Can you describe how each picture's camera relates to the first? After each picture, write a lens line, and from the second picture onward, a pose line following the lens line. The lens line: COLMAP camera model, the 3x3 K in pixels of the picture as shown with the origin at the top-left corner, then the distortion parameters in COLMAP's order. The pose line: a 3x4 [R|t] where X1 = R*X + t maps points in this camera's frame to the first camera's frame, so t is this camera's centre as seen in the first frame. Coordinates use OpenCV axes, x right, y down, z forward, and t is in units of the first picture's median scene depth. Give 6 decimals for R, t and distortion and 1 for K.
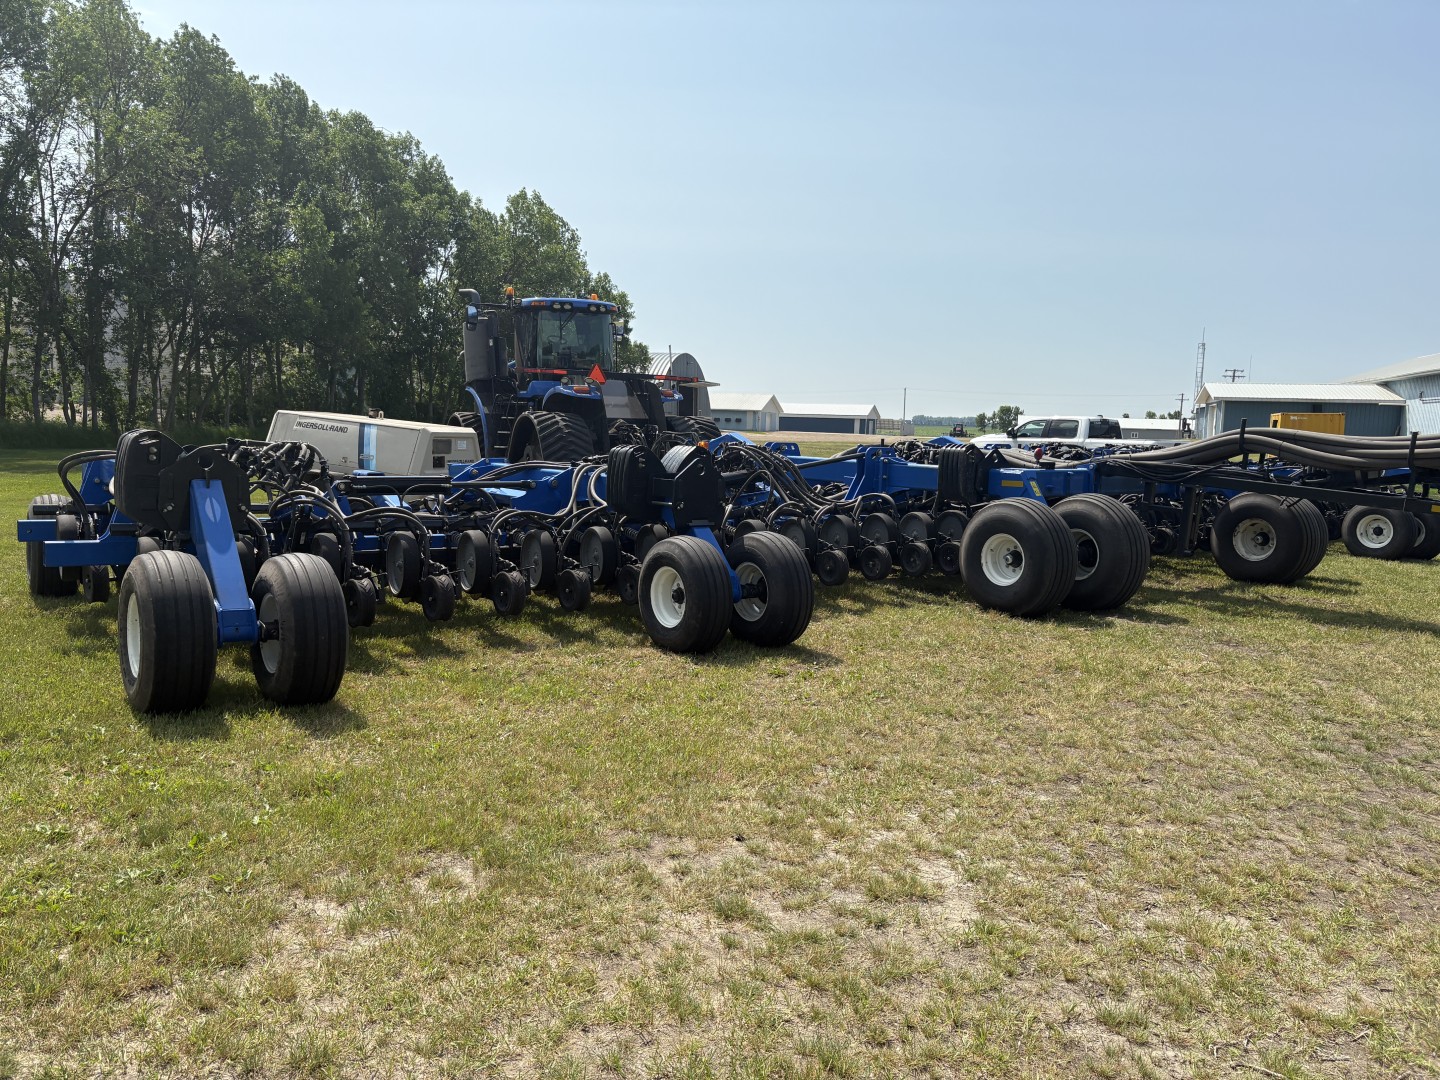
lens RADIAL K [[1074.0, 0, 701.2], [0, 1074.0, 536.9], [0, 0, 1]] dist [0.007002, -0.000696]
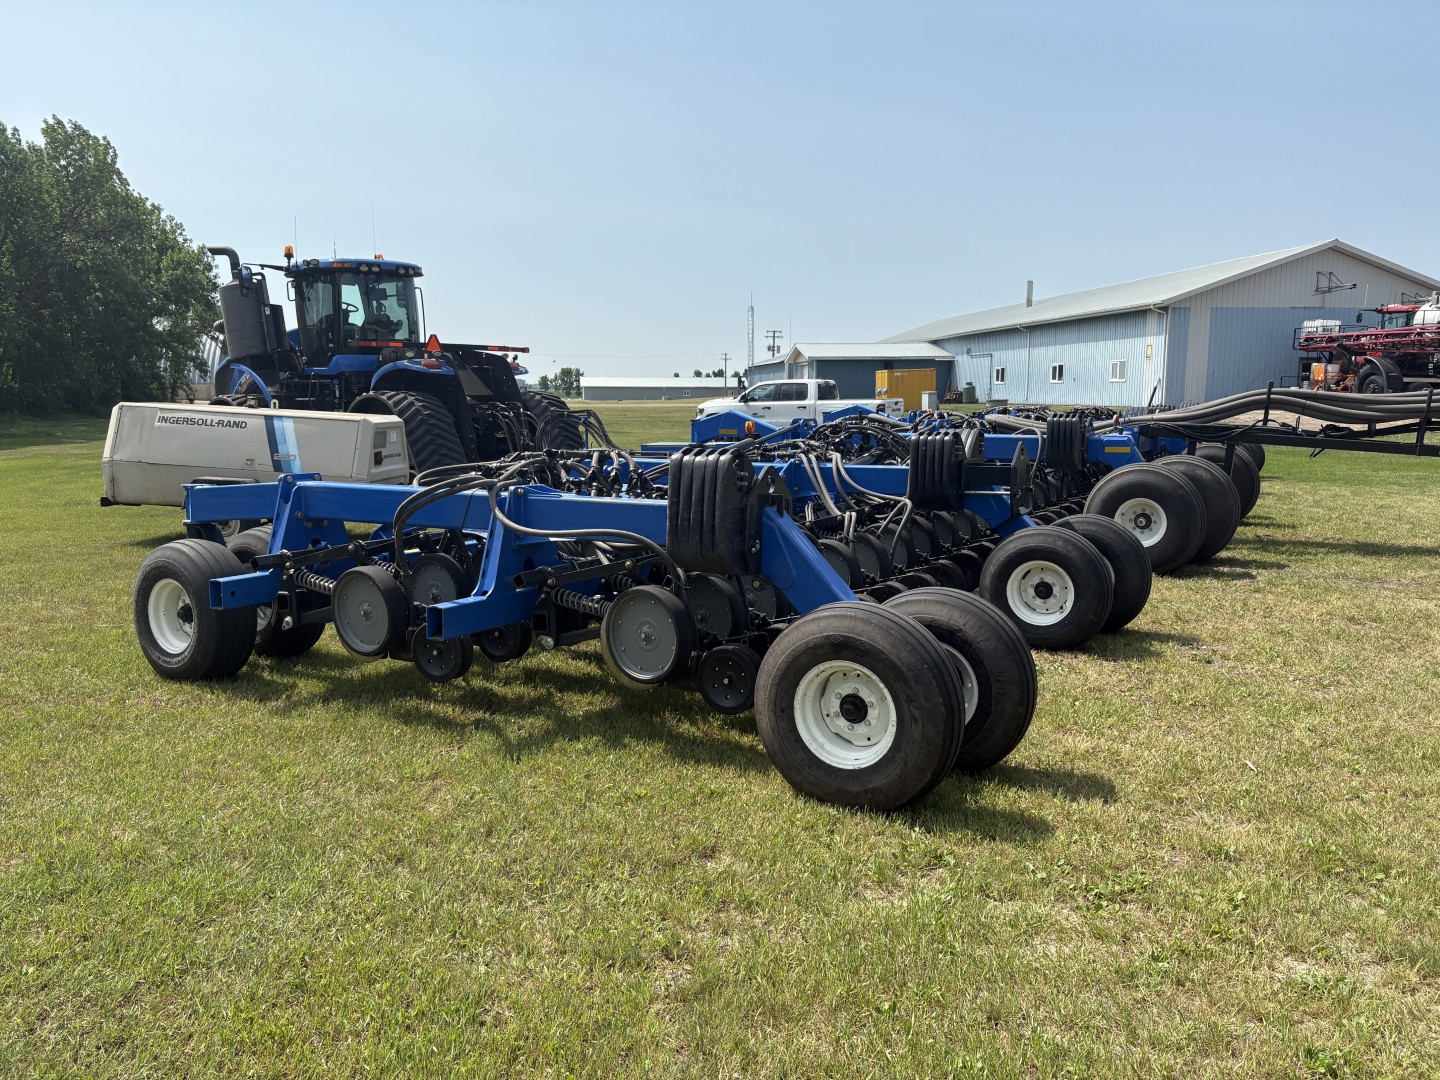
lens RADIAL K [[1088.7, 0, 713.7], [0, 1088.7, 540.6], [0, 0, 1]] dist [0.039424, -0.031667]
pose [[0.913367, -0.086605, 0.397819, -0.154729], [0.072962, 0.996114, 0.049337, -0.013067], [-0.400546, -0.016037, 0.916136, 0.053635]]
